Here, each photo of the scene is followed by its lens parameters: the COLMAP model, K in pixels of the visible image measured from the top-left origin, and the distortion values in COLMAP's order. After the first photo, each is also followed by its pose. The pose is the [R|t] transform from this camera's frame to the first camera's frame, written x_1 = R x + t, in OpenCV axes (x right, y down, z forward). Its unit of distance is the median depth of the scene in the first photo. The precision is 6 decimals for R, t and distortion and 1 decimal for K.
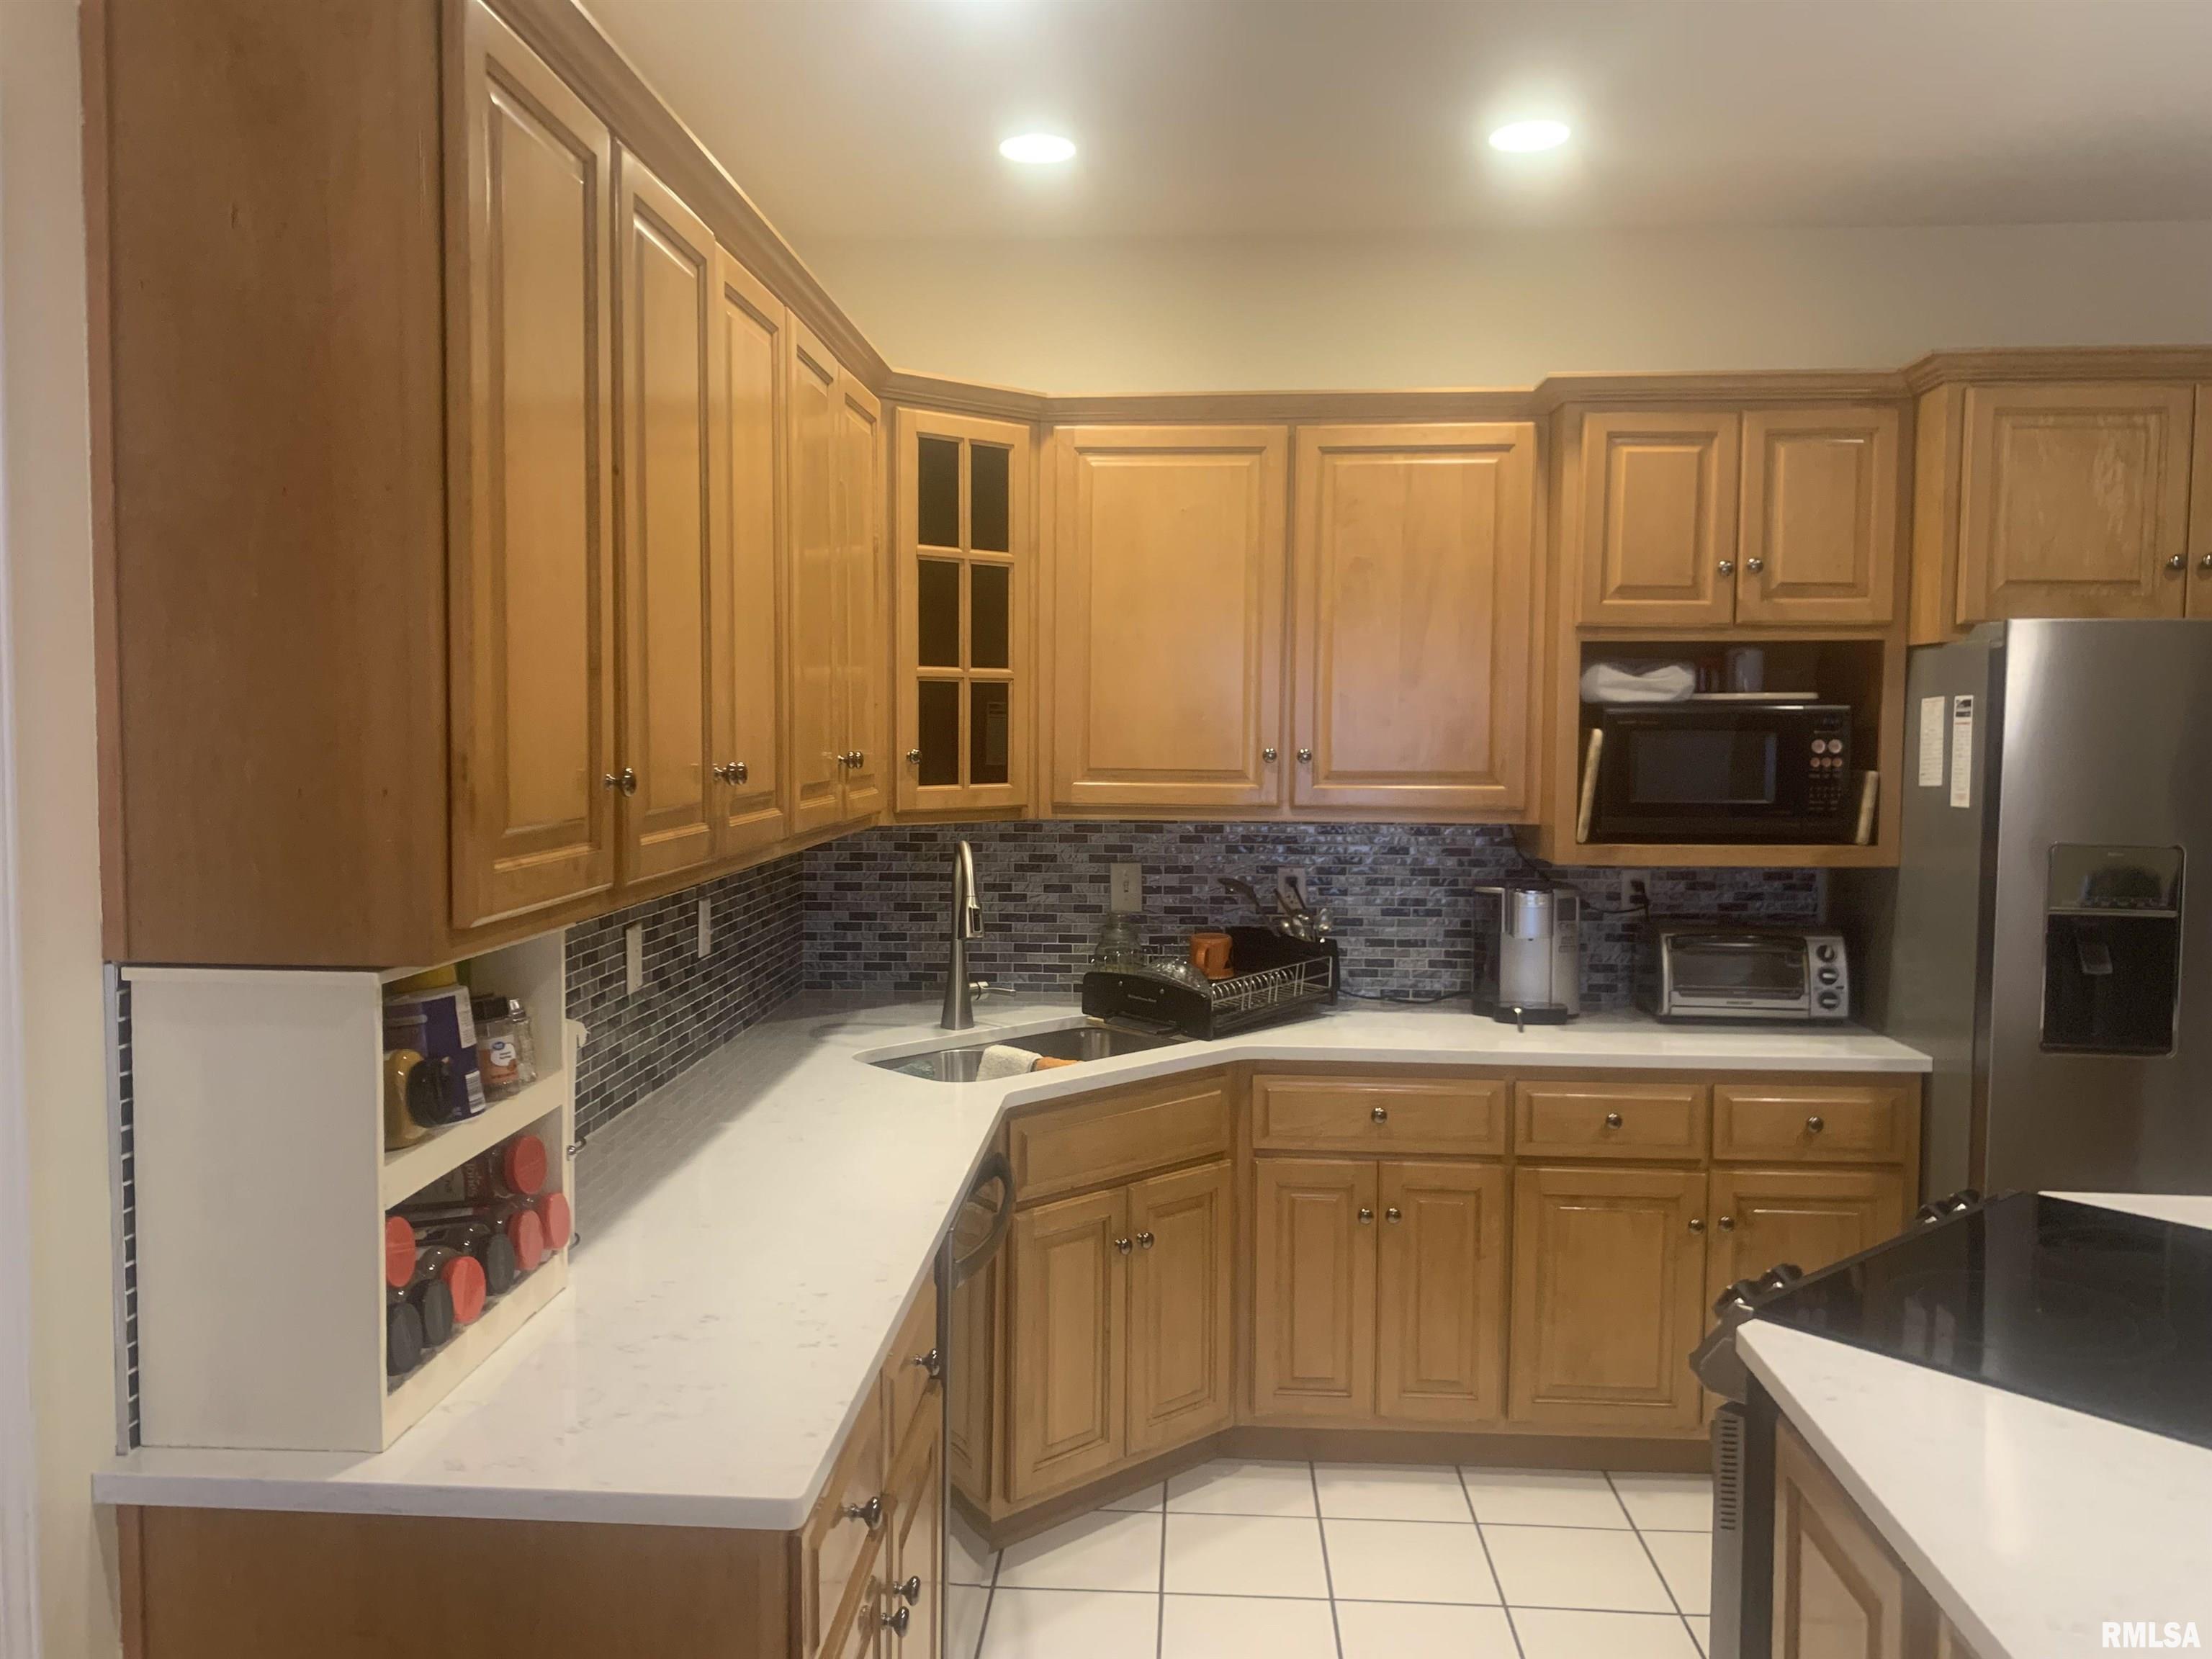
lens RADIAL K [[1717.8, 0, 1076.6], [0, 1717.8, 807.9], [0, 0, 1]] dist [0.073895, -0.119396]
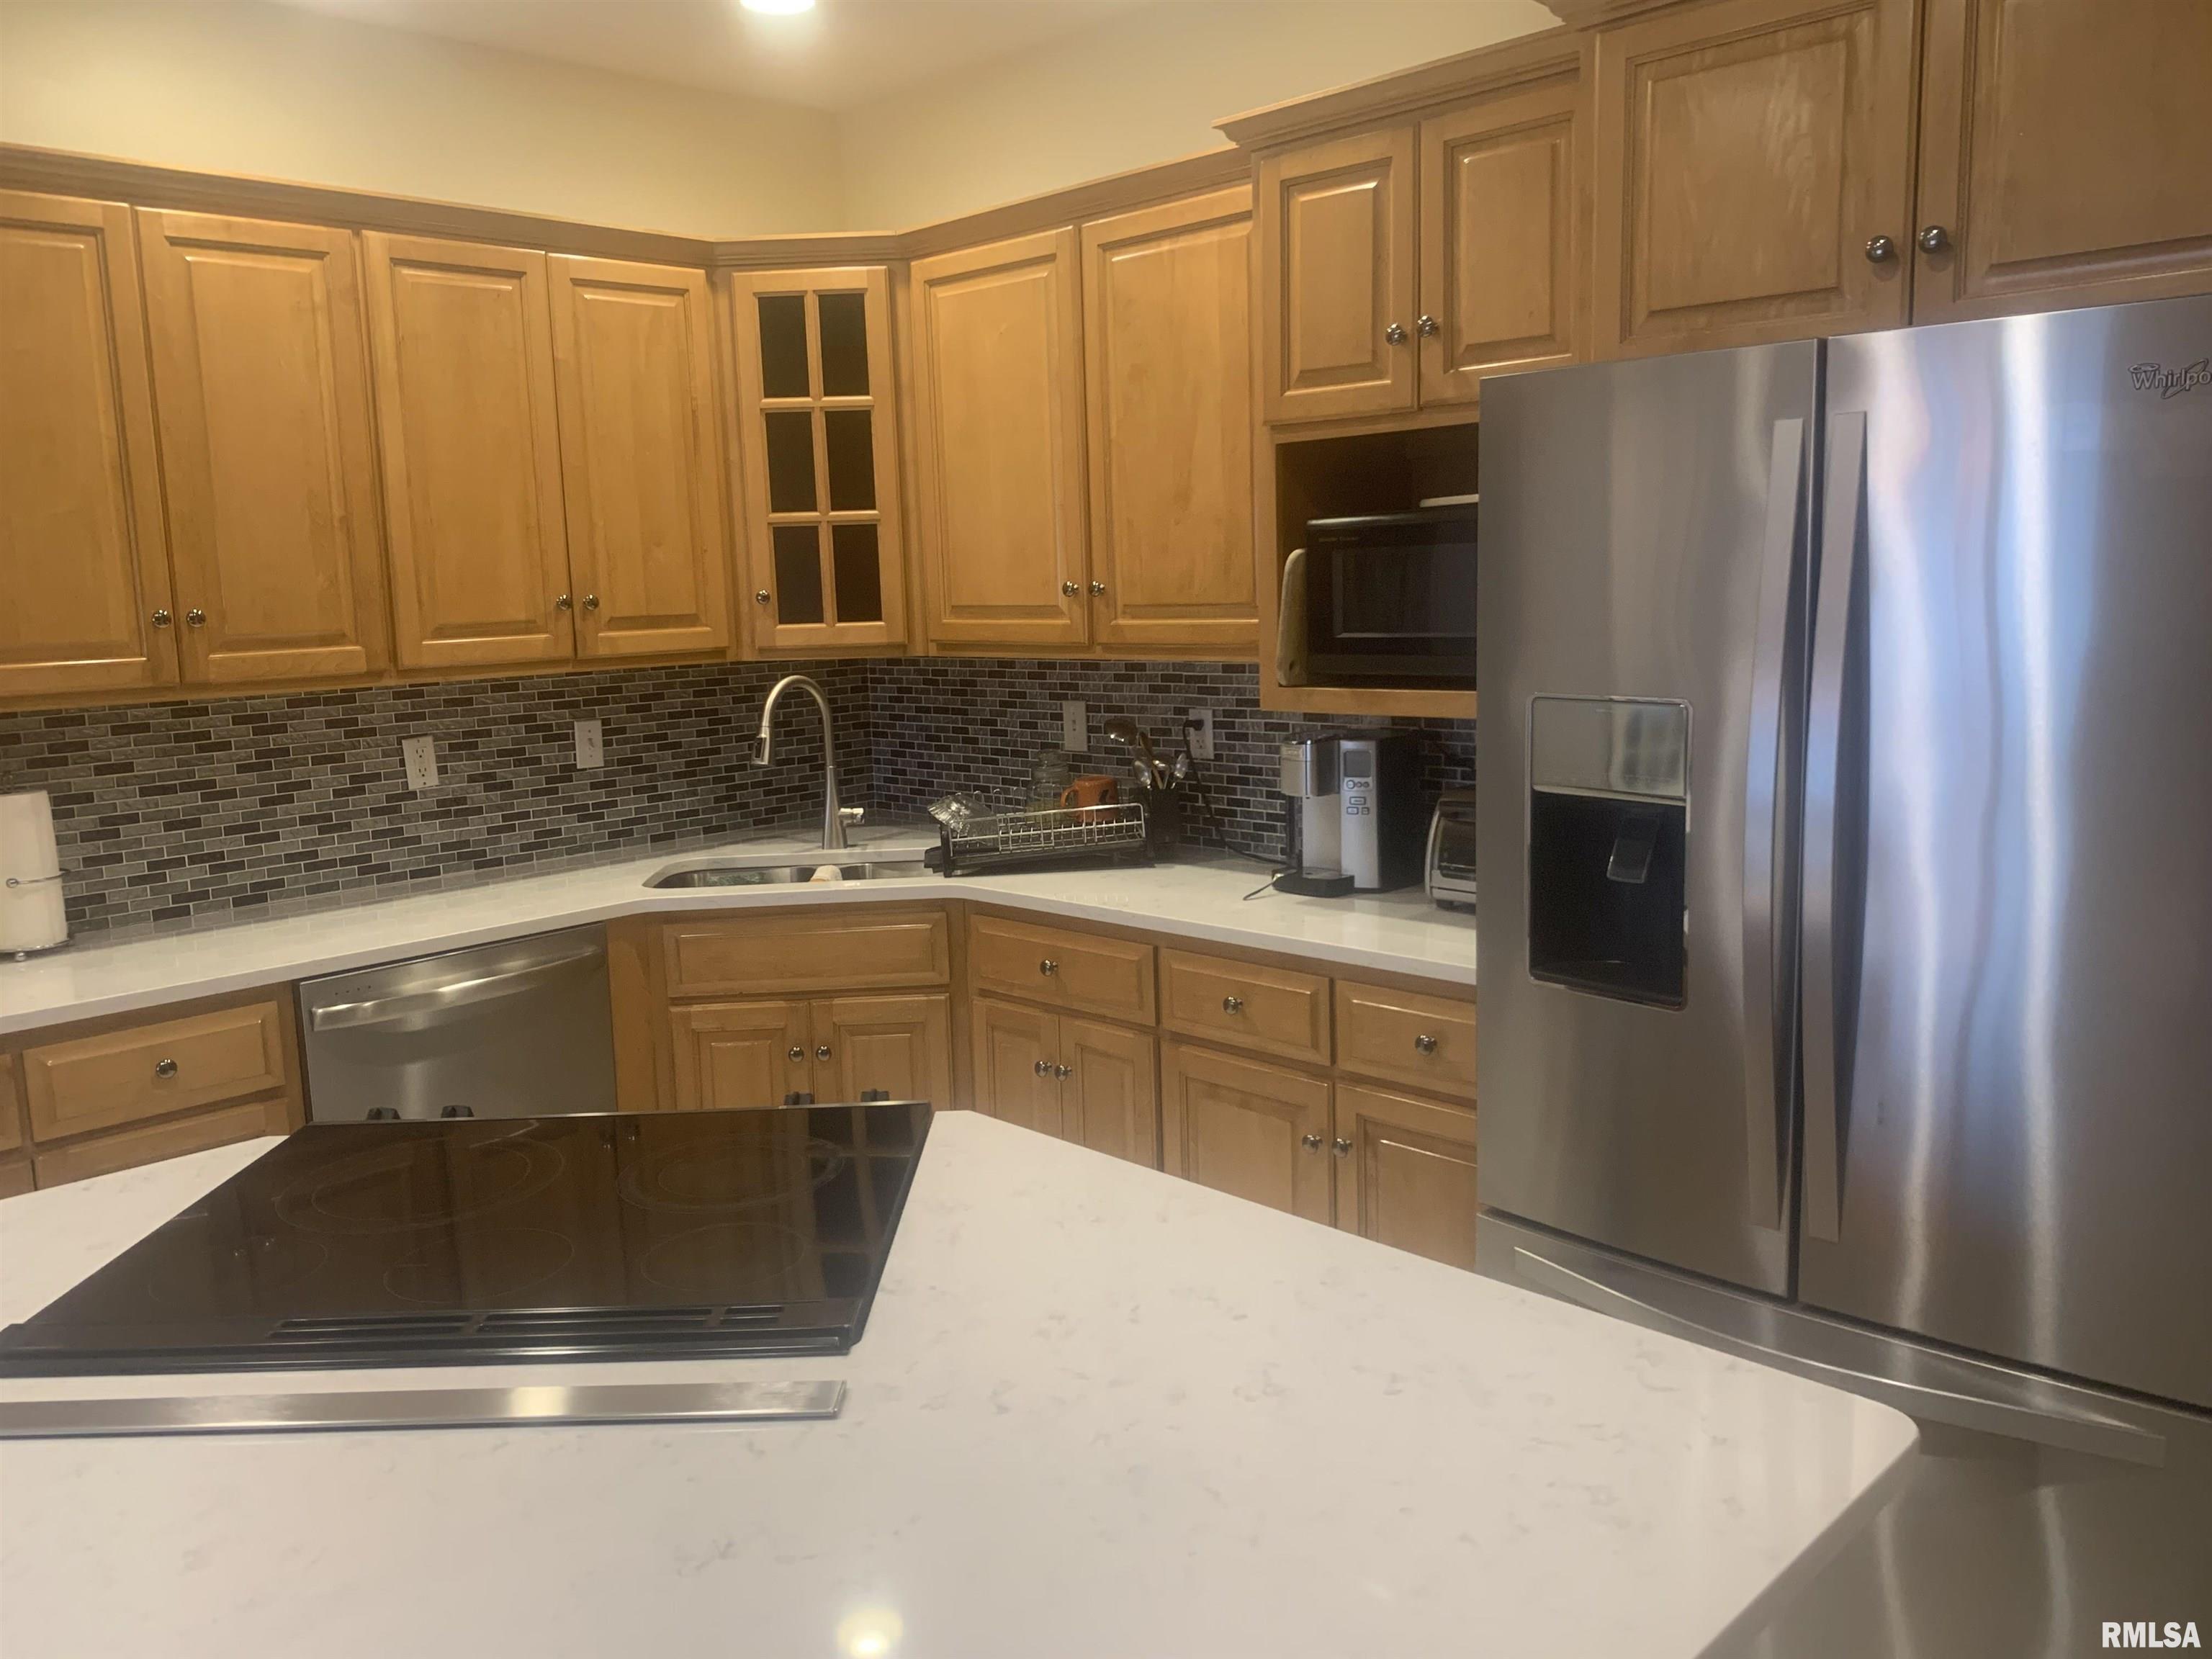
lens RADIAL K [[1717.8, 0, 1101.3], [0, 1717.8, 819.1], [0, 0, 1]] dist [0.073895, -0.119396]
pose [[0.749955, 0.065786, -0.658209, 0.793081], [0.001318, 0.994892, 0.100938, 0.000183], [0.661487, -0.076567, 0.746038, 0.308282]]
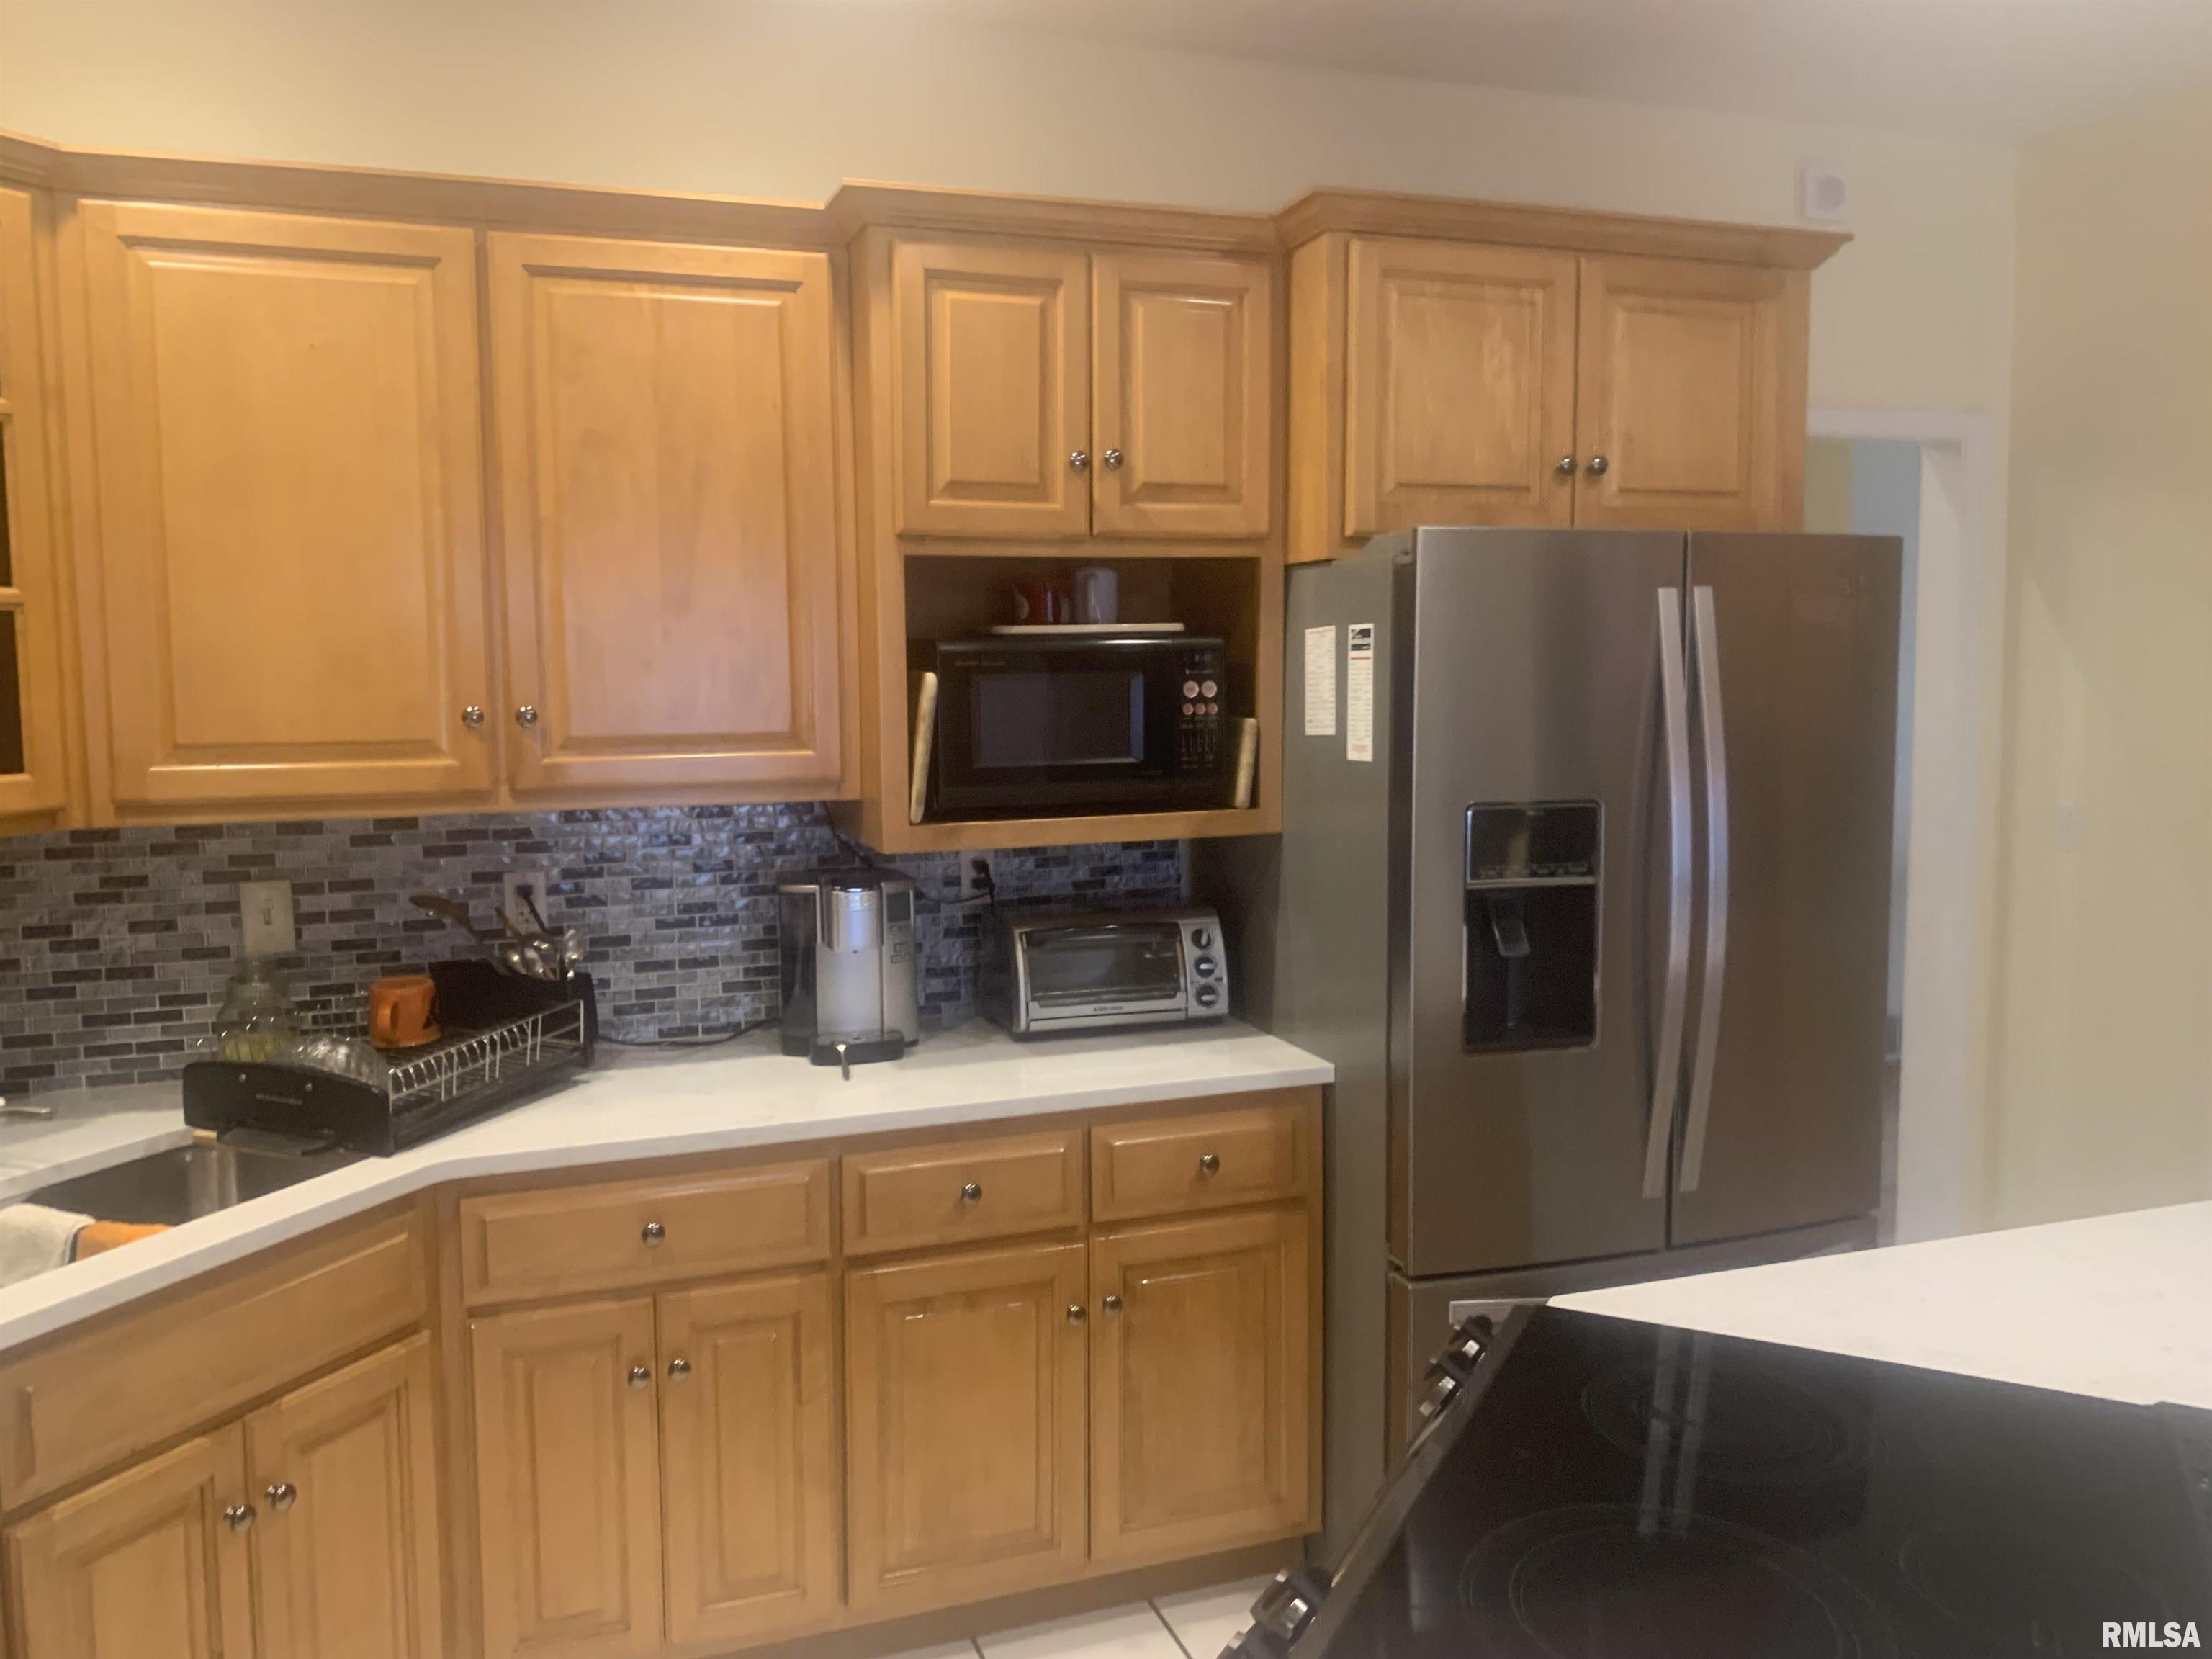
lens RADIAL K [[1717.8, 0, 1085.3], [0, 1717.8, 803.4], [0, 0, 1]] dist [0.073895, -0.119396]
pose [[0.920070, -0.048151, 0.388784, 0.070388], [0.035251, 0.998568, 0.040249, -0.016212], [-0.390165, -0.023327, 0.920449, 0.284972]]
